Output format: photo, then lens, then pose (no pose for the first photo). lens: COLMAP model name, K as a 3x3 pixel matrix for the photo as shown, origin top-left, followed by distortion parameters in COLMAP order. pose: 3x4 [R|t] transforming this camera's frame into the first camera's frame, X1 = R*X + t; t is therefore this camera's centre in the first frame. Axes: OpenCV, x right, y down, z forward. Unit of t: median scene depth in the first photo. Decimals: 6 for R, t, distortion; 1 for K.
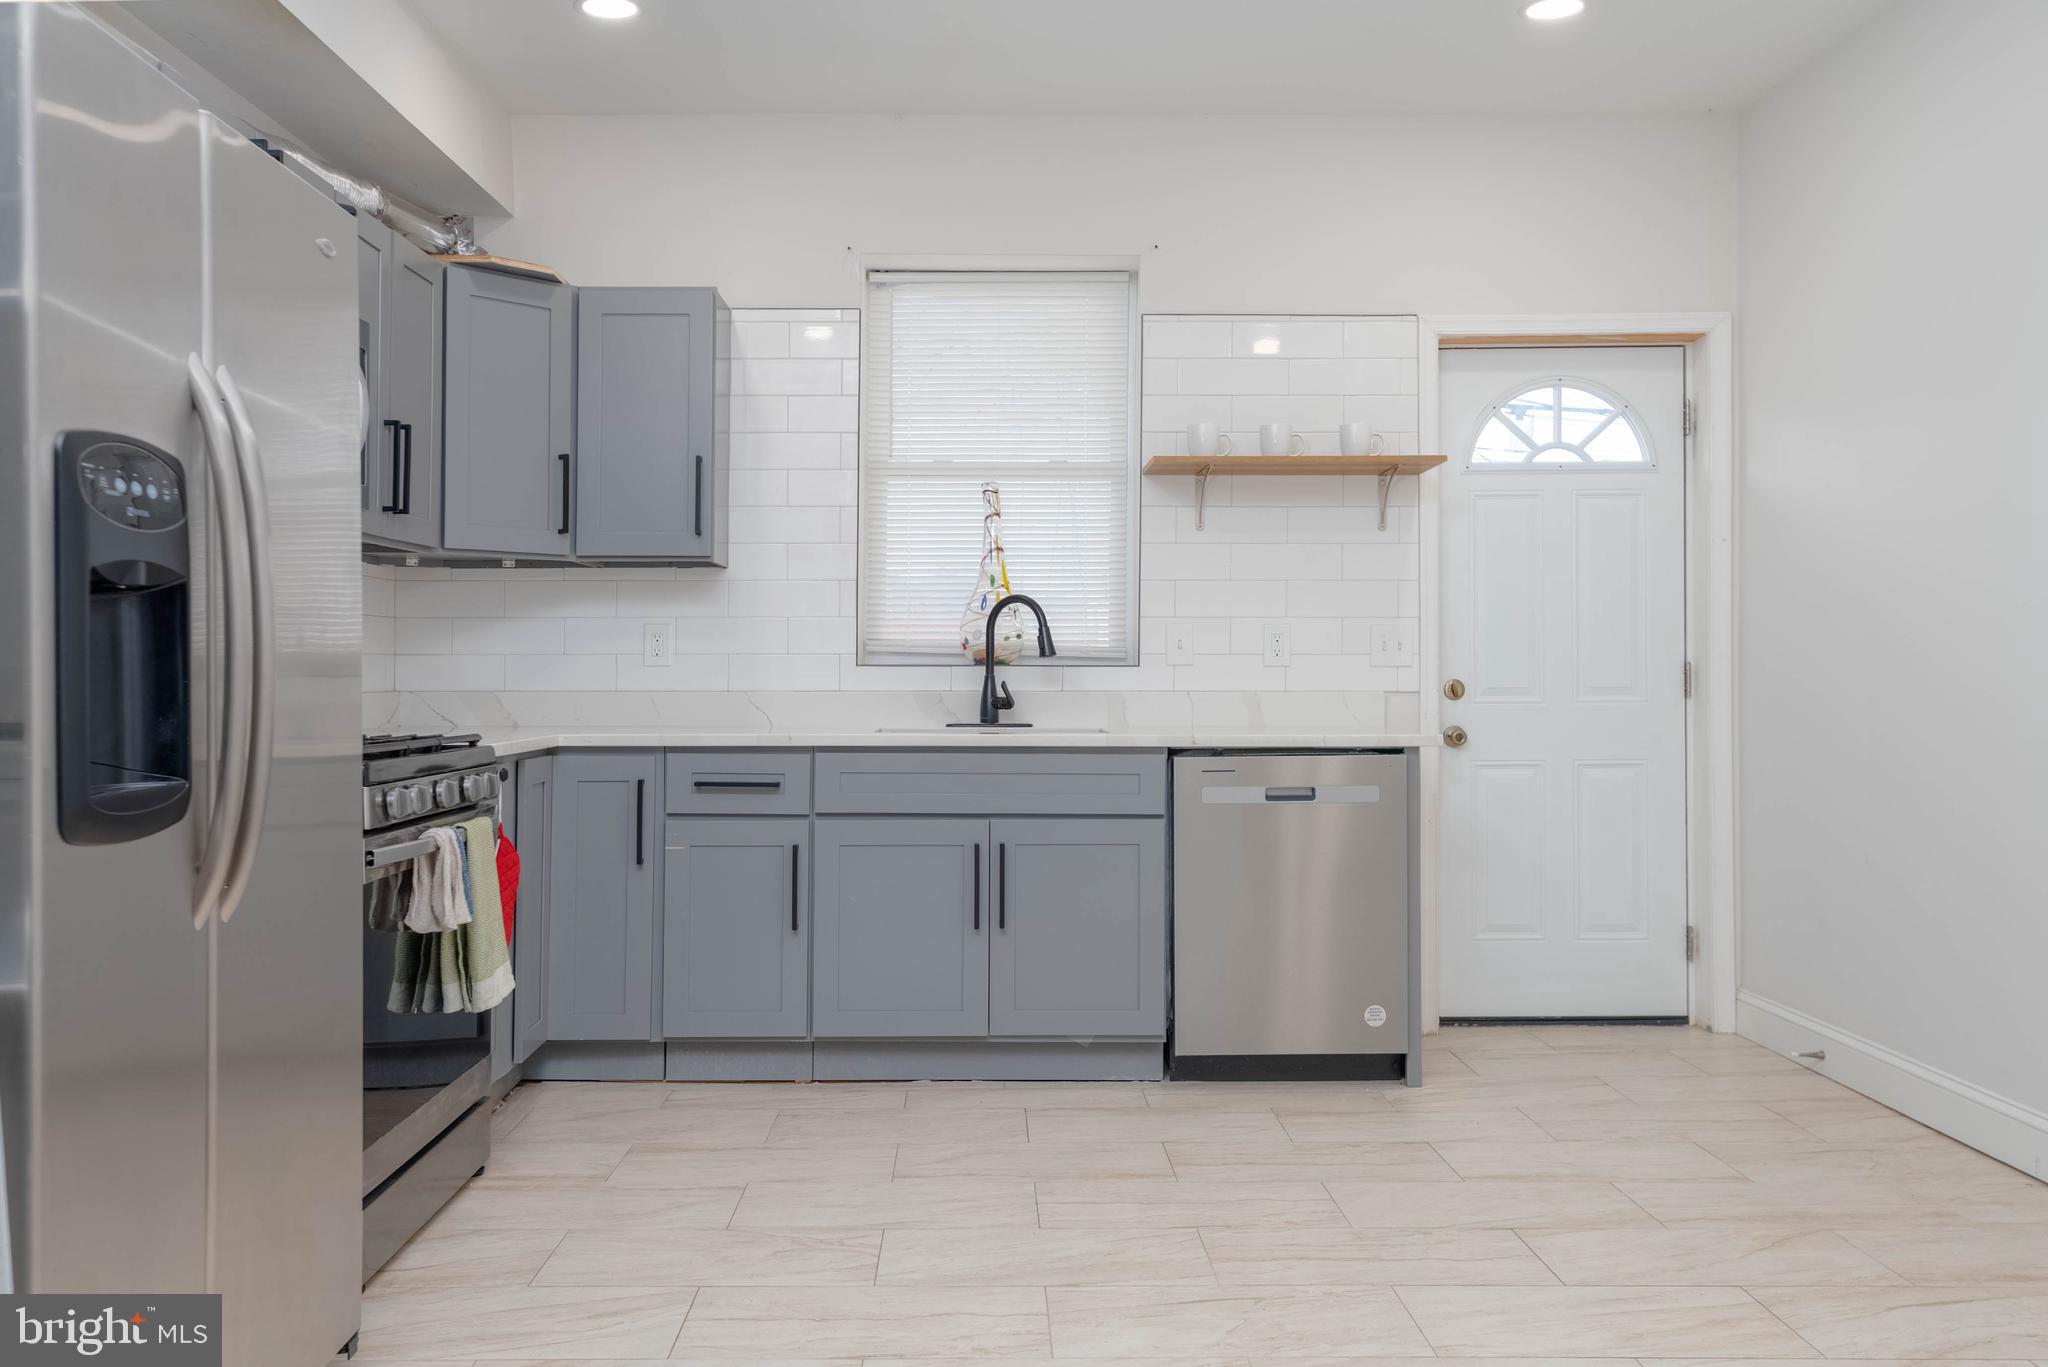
lens RADIAL K [[1734.7, 0, 993.9], [0, 1734.7, 636.8], [0, 0, 1]] dist [0.038846, -0.000199]
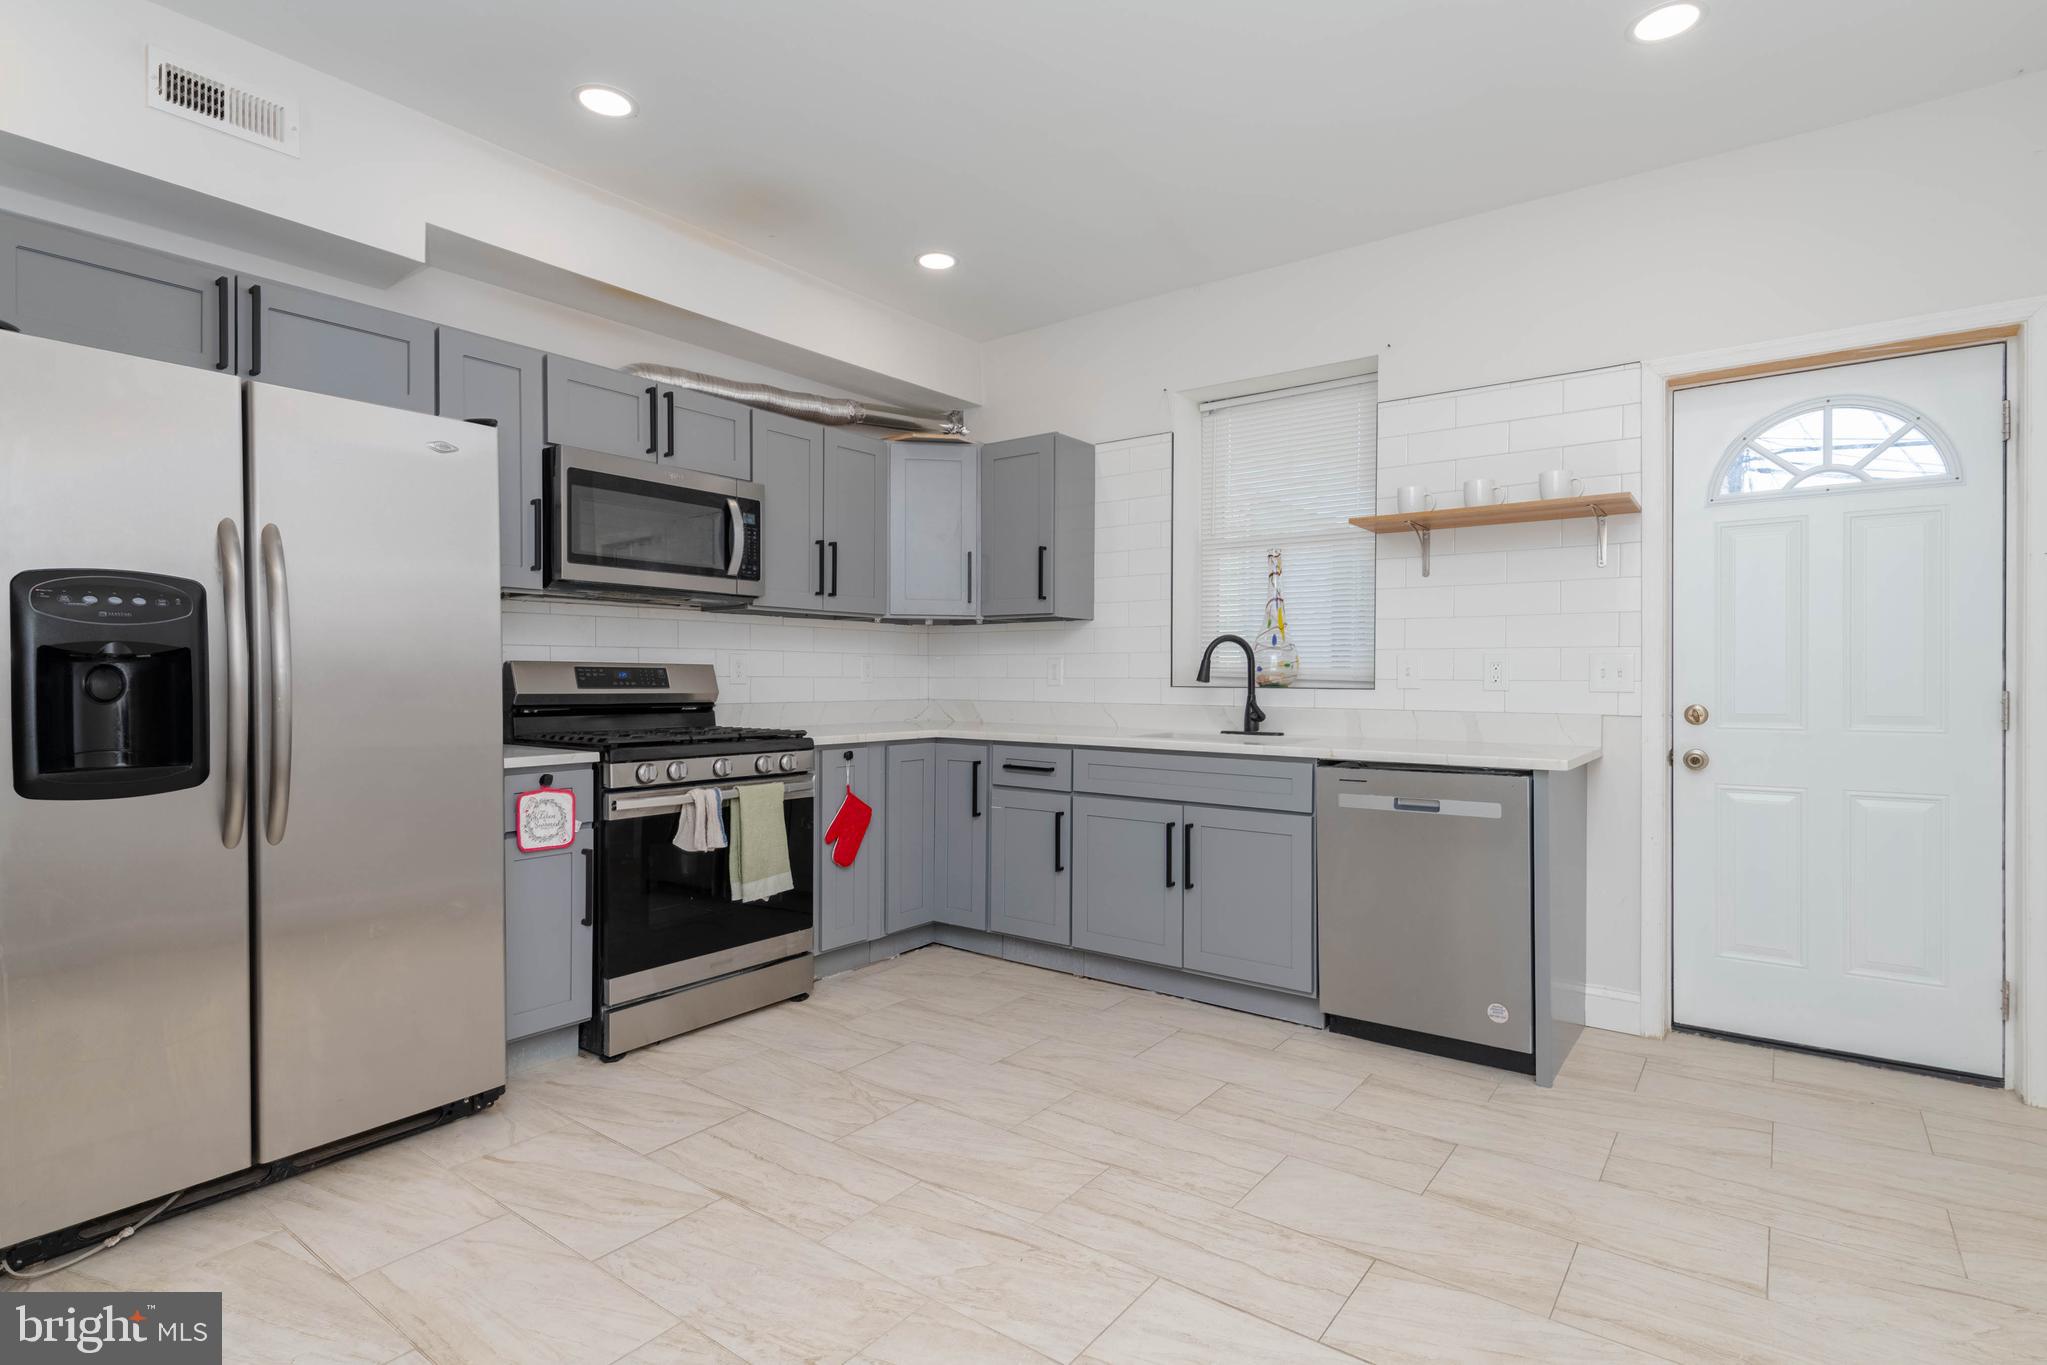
lens RADIAL K [[1014.0, 0, 1033.3], [0, 1014.0, 678.2], [0, 0, 1]] dist [0.026382, -0.011610]
pose [[0.794473, 0.005158, -0.607278, 0.376761], [0.006768, 0.999827, 0.017347, -0.006116], [0.607262, -0.017891, 0.794300, 0.317150]]
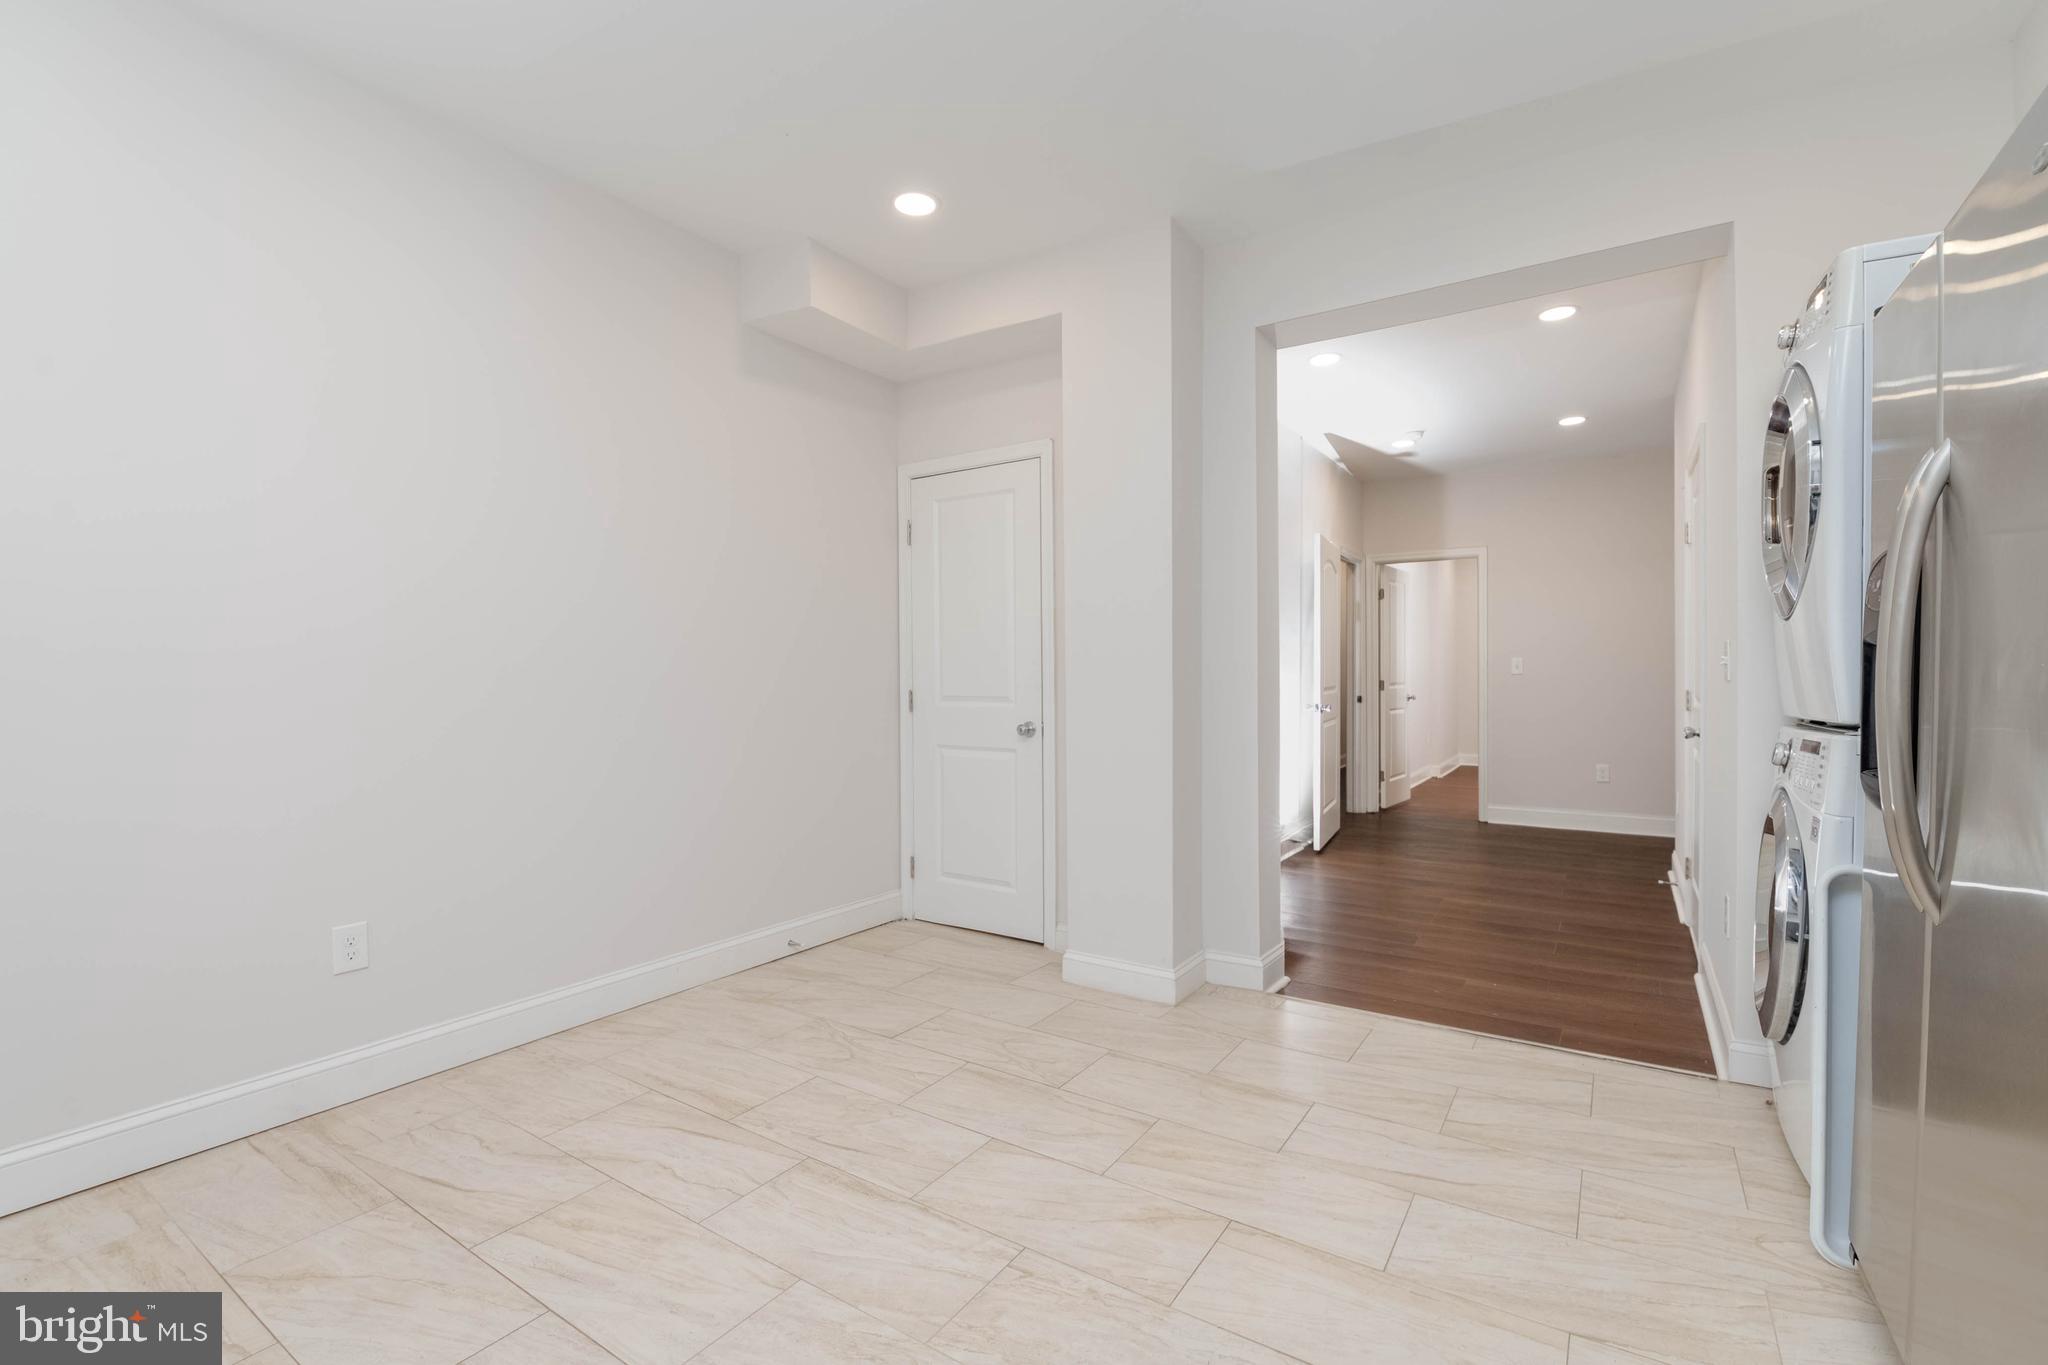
lens RADIAL K [[888.0, 0, 1055.8], [0, 888.0, 681.1], [0, 0, 1]] dist [-0.014474, -0.000329]
pose [[-0.842151, 0.002397, 0.539236, -0.129712], [-0.002258, 0.999966, -0.007972, 0.005509], [-0.539237, -0.007932, -0.842117, 0.873625]]
